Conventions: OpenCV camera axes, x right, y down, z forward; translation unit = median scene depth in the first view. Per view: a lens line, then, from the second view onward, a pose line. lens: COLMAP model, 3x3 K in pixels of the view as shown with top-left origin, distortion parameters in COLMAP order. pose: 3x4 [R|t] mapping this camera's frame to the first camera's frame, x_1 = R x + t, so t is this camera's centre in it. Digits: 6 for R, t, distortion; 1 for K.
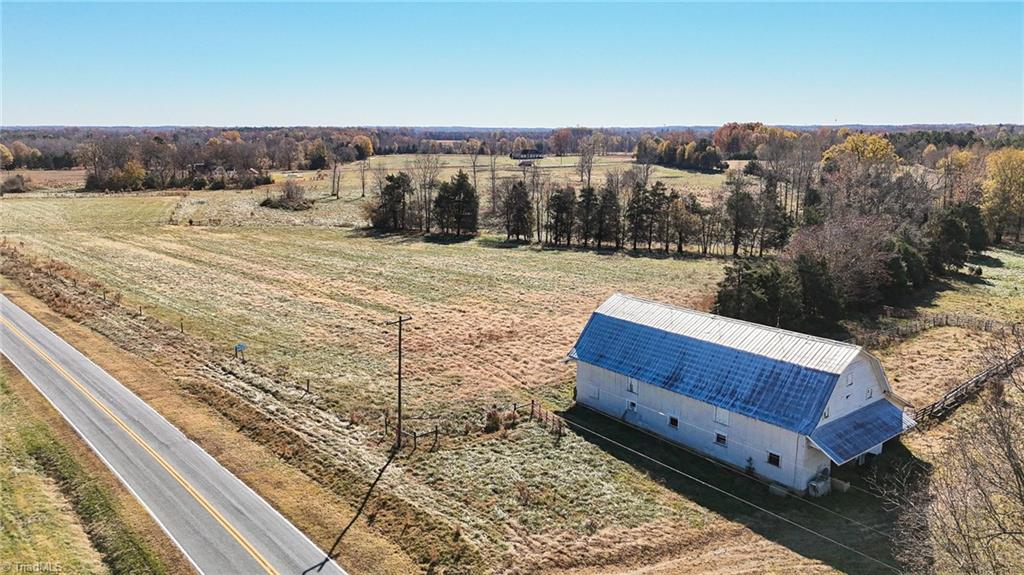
lens RADIAL K [[761.2, 0, 512.0], [0, 761.2, 287.5], [0, 0, 1]] dist [0.111175, -0.127394]
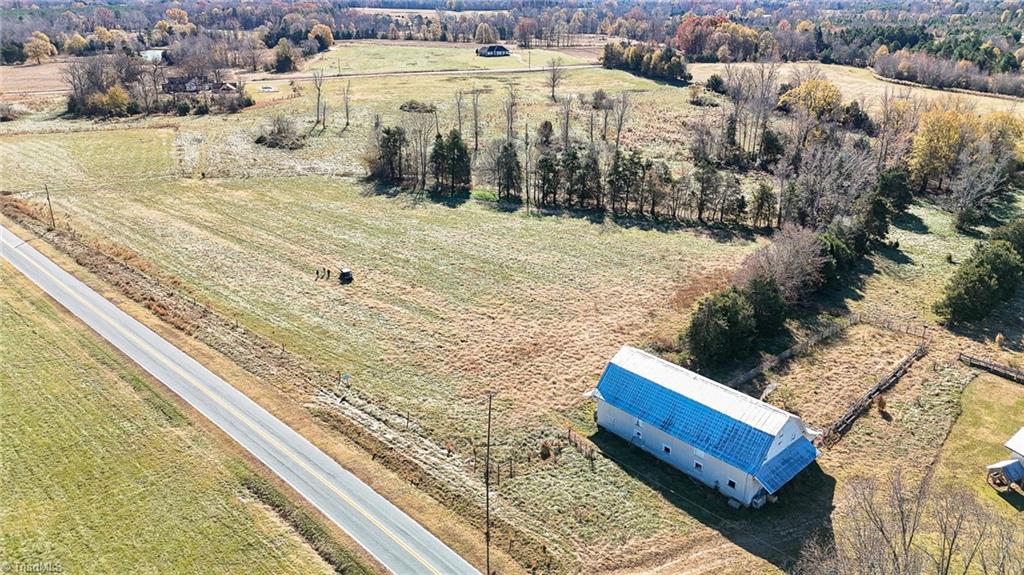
lens RADIAL K [[761.2, 0, 512.0], [0, 761.2, 287.5], [0, 0, 1]] dist [0.111175, -0.127394]
pose [[0.998299, -0.014235, 0.056536, -0.167165], [0.004500, 0.985654, 0.168716, -0.379118], [-0.058126, -0.168175, 0.984042, -0.397481]]
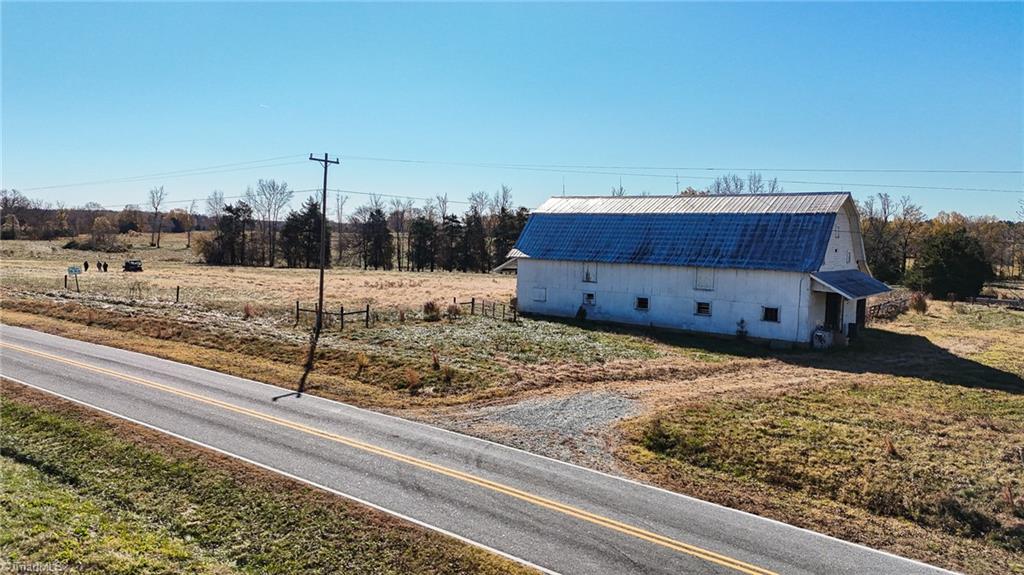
lens RADIAL K [[761.2, 0, 512.0], [0, 761.2, 287.5], [0, 0, 1]] dist [0.111175, -0.127394]
pose [[0.974993, 0.004891, 0.222183, -0.121053], [0.022982, 0.992178, -0.122694, 0.248679], [-0.221046, 0.124732, 0.967254, 0.182229]]
